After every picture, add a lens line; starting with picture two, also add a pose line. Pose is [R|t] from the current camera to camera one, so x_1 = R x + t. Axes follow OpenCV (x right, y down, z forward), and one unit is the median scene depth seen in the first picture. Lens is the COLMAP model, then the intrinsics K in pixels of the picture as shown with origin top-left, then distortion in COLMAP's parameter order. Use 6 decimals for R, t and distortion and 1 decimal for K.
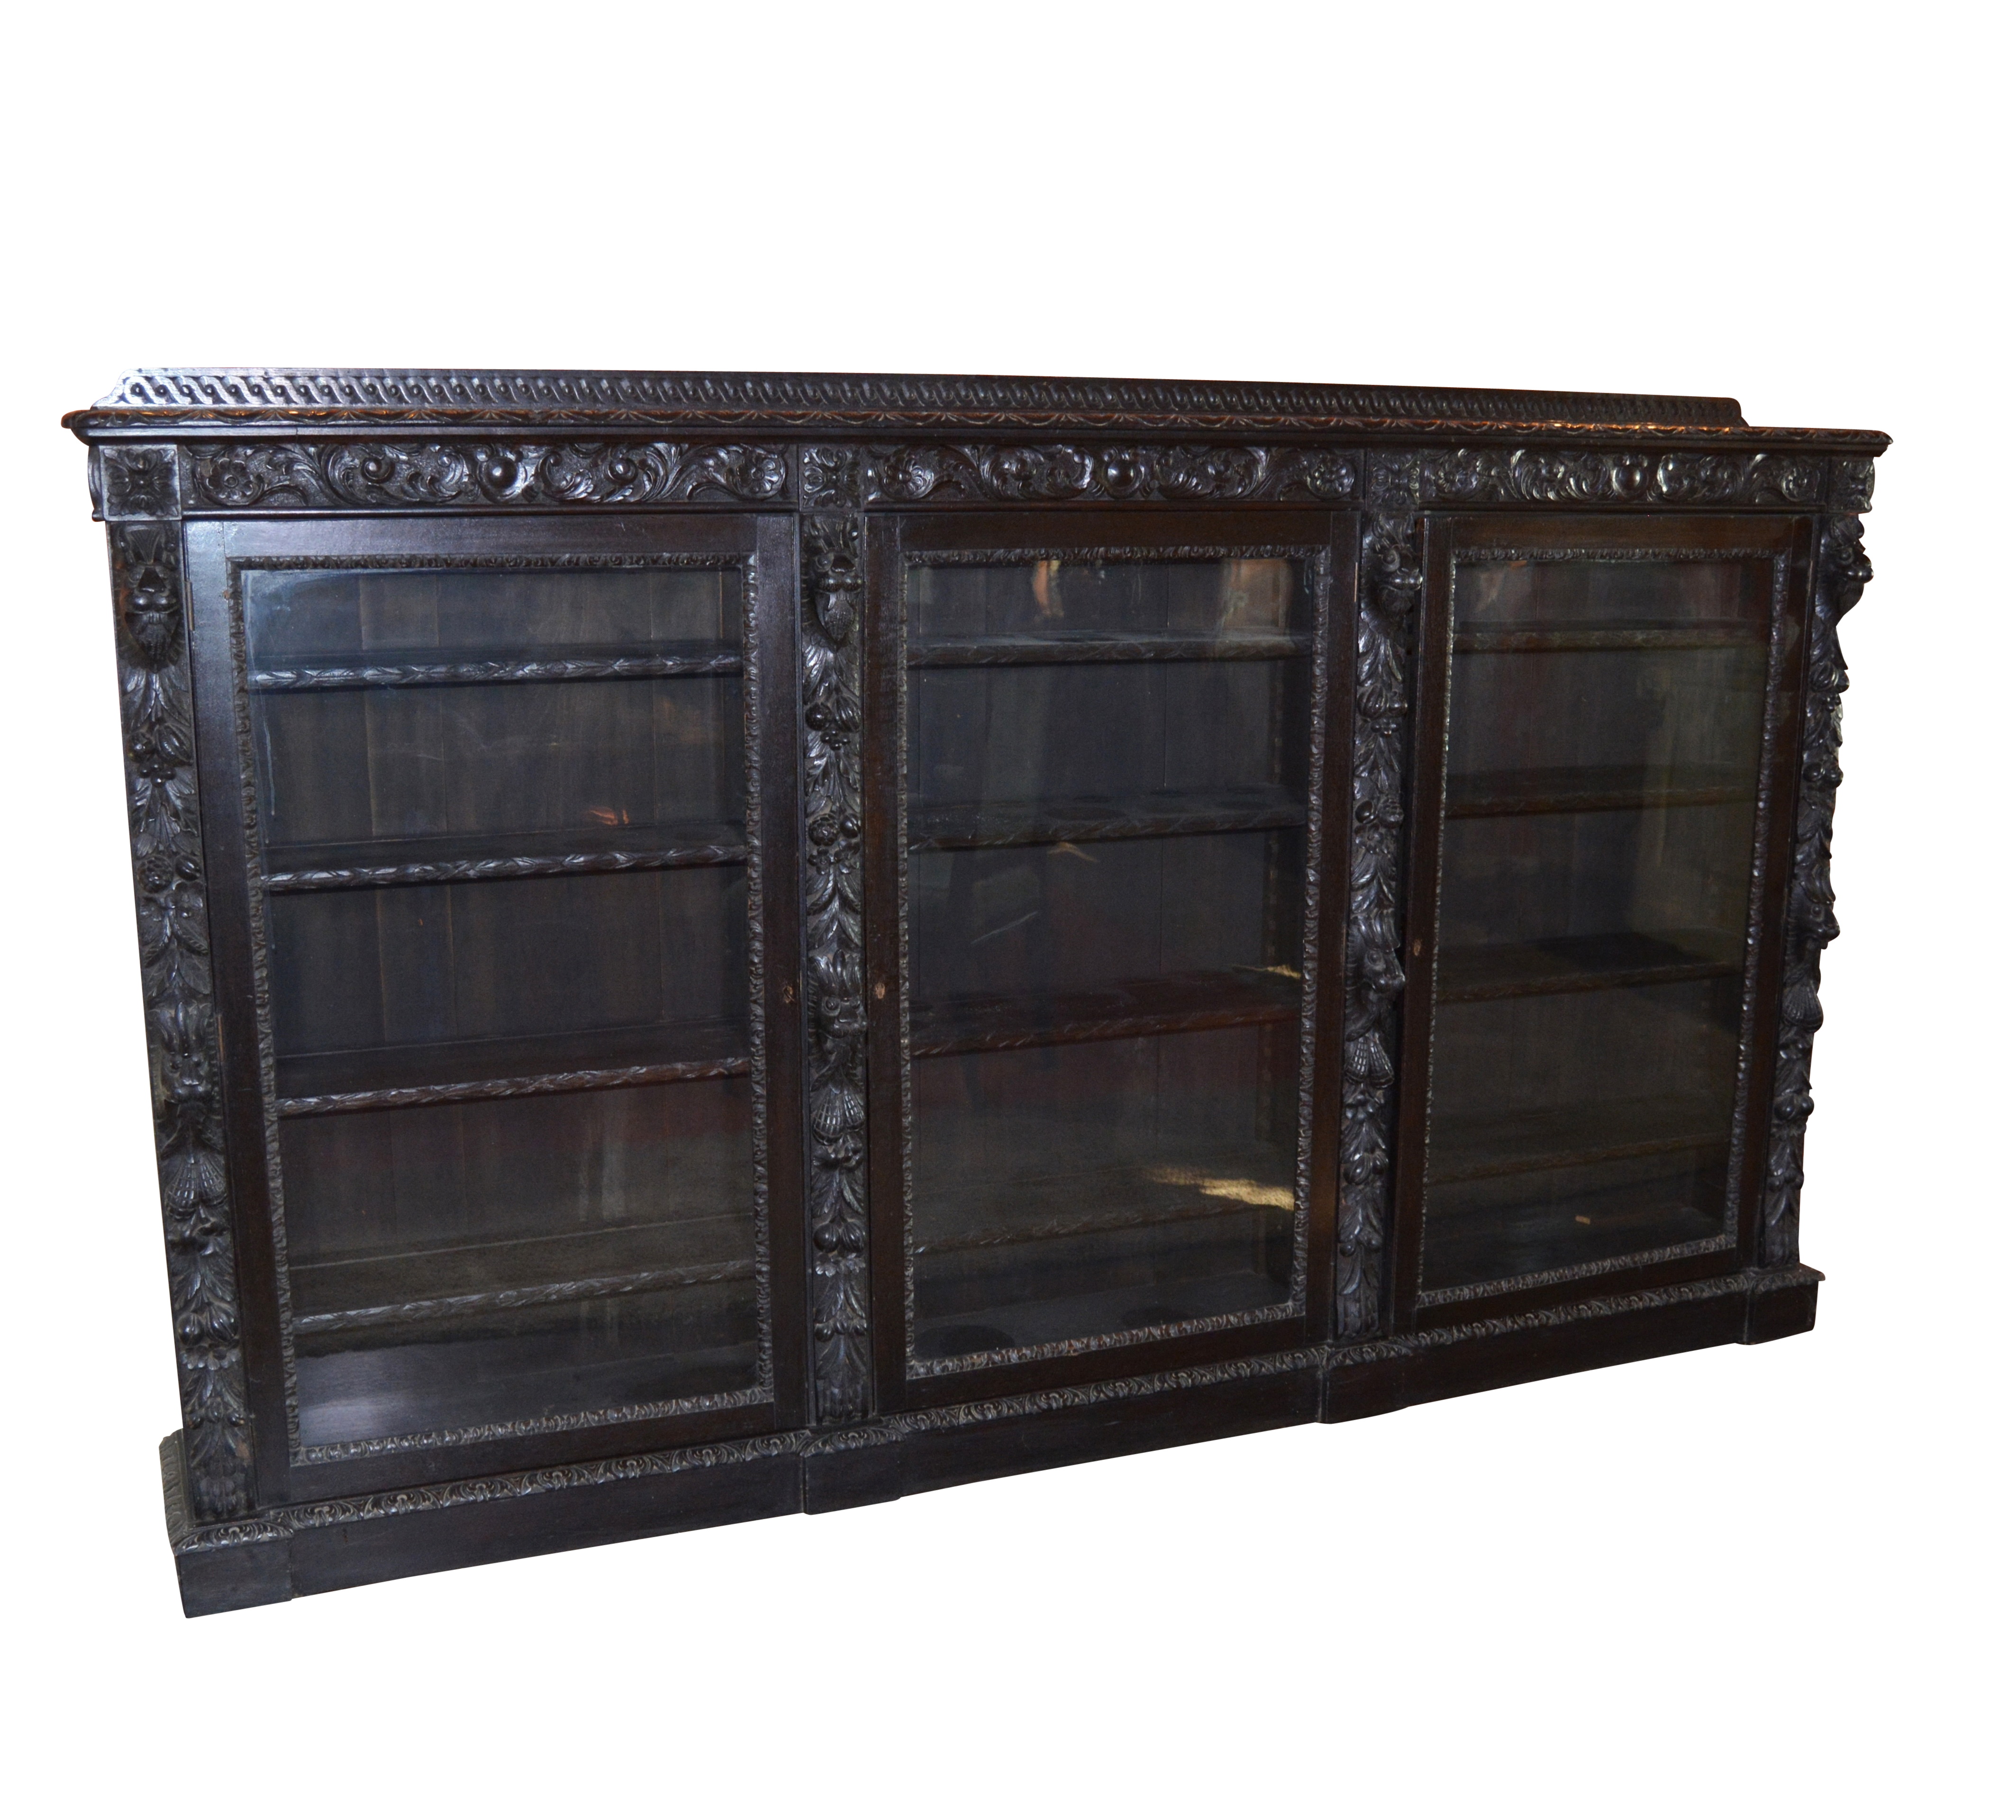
lens RADIAL K [[2211.6, 0, 1008.9], [0, 2211.6, 912.6], [0, 0, 1]] dist [-0.069755, -0.004544]
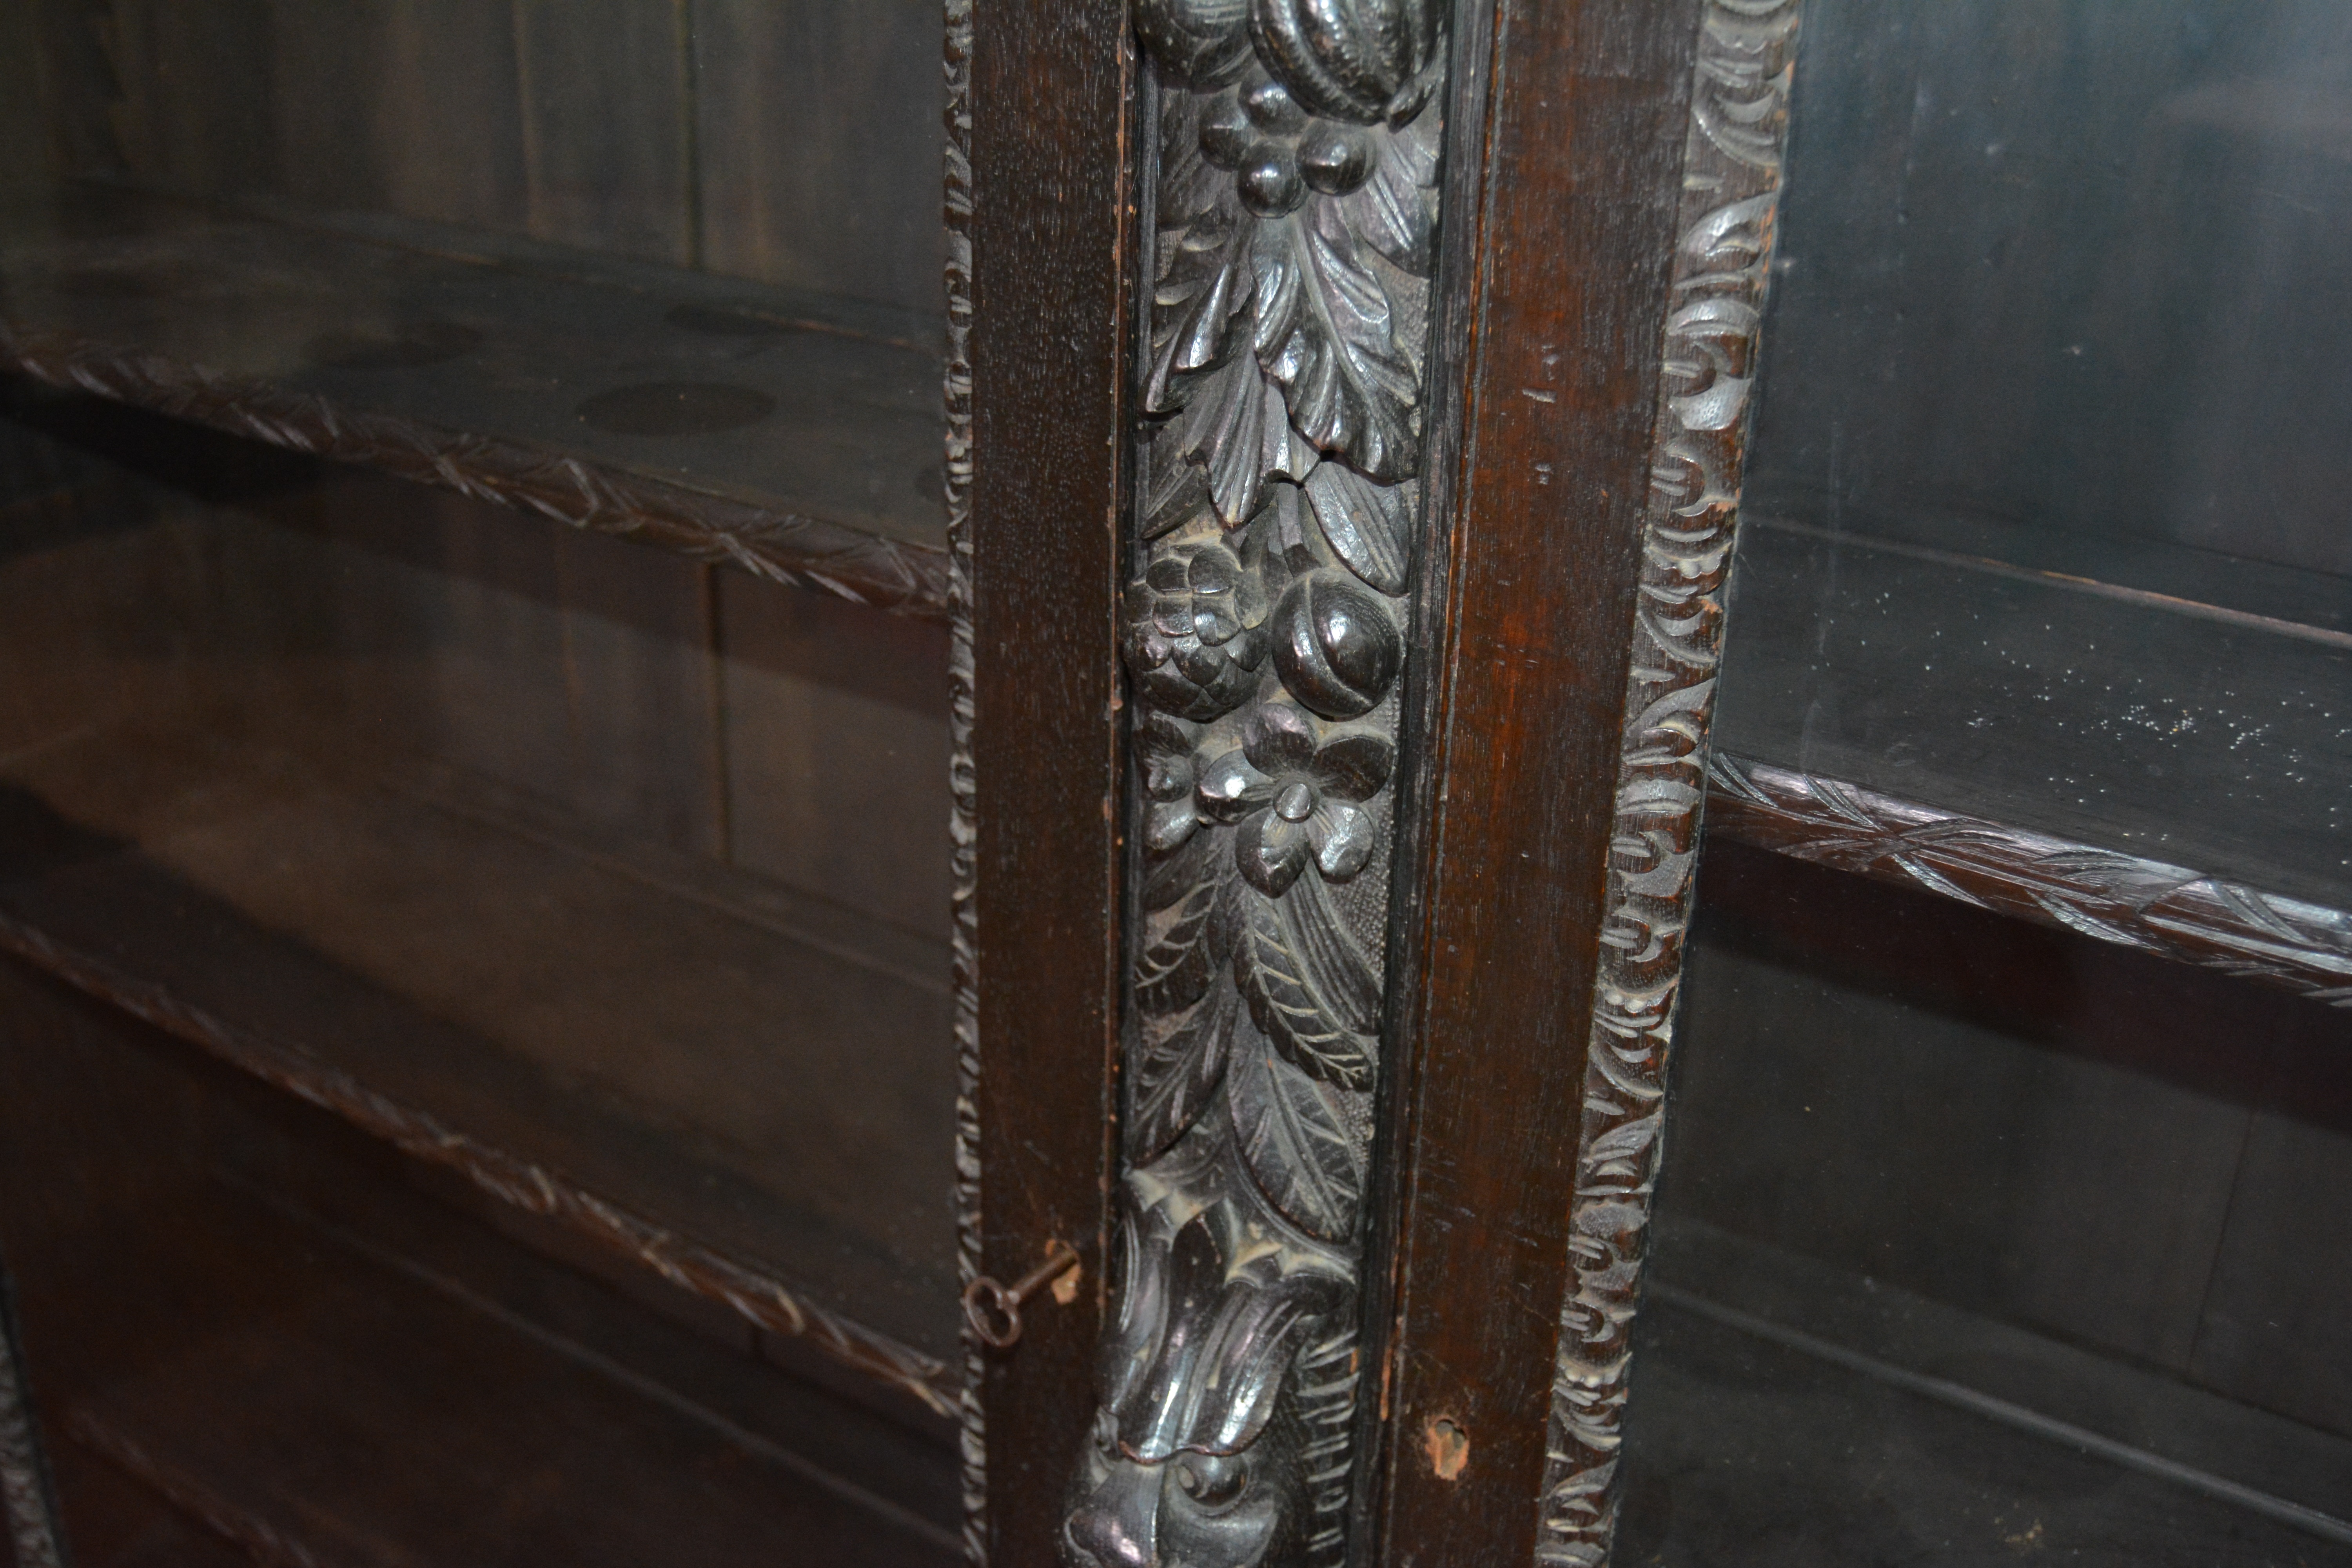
lens RADIAL K [[2460.7, 0, 1195.4], [0, 2460.7, 788.1], [0, 0, 1]] dist [-0.075339, 0.024331]
pose [[0.581815, 0.341852, -0.737990, 0.071760], [-0.198633, 0.939625, 0.278656, -0.077885], [0.788693, -0.015537, 0.614591, 0.820544]]
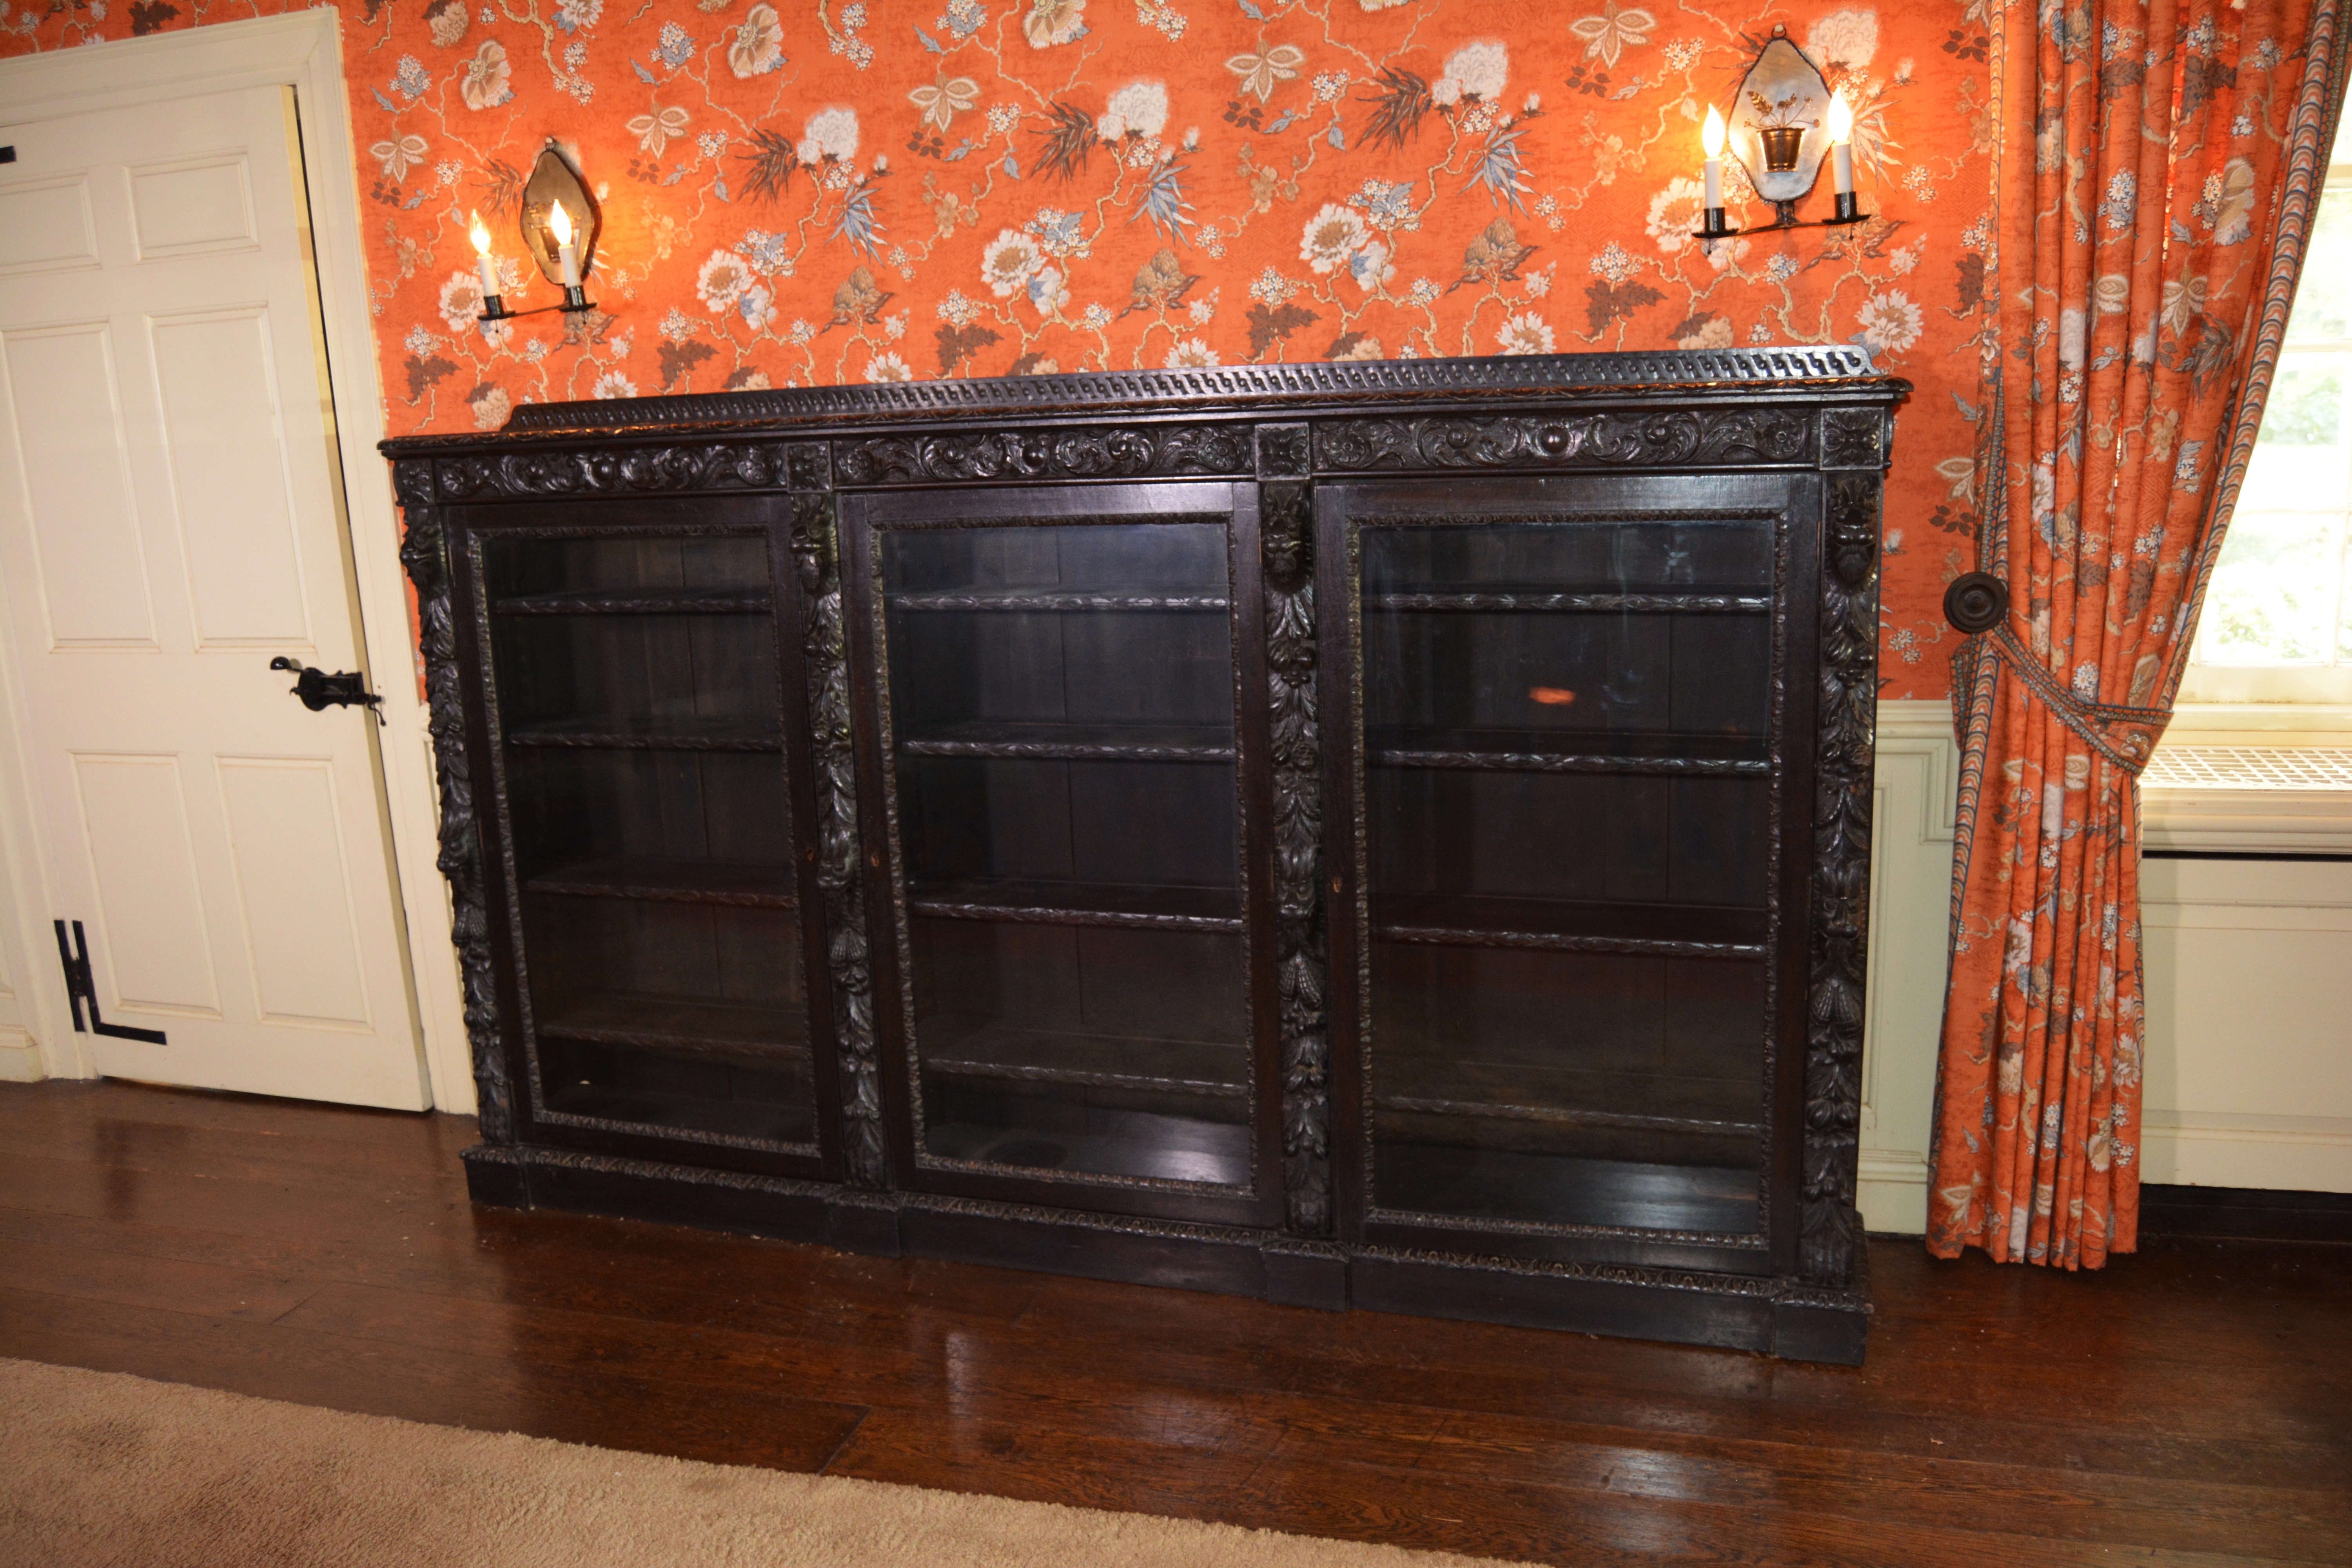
lens RADIAL K [[1818.6, 0, 1180.7], [0, 1818.6, 802.3], [0, 0, 1]] dist [-0.100083, 0.039756]
pose [[0.767534, 0.099033, -0.633311, 0.726915], [-0.094387, 0.994685, 0.041152, -0.057731], [0.634020, 0.028191, 0.772802, 0.284125]]
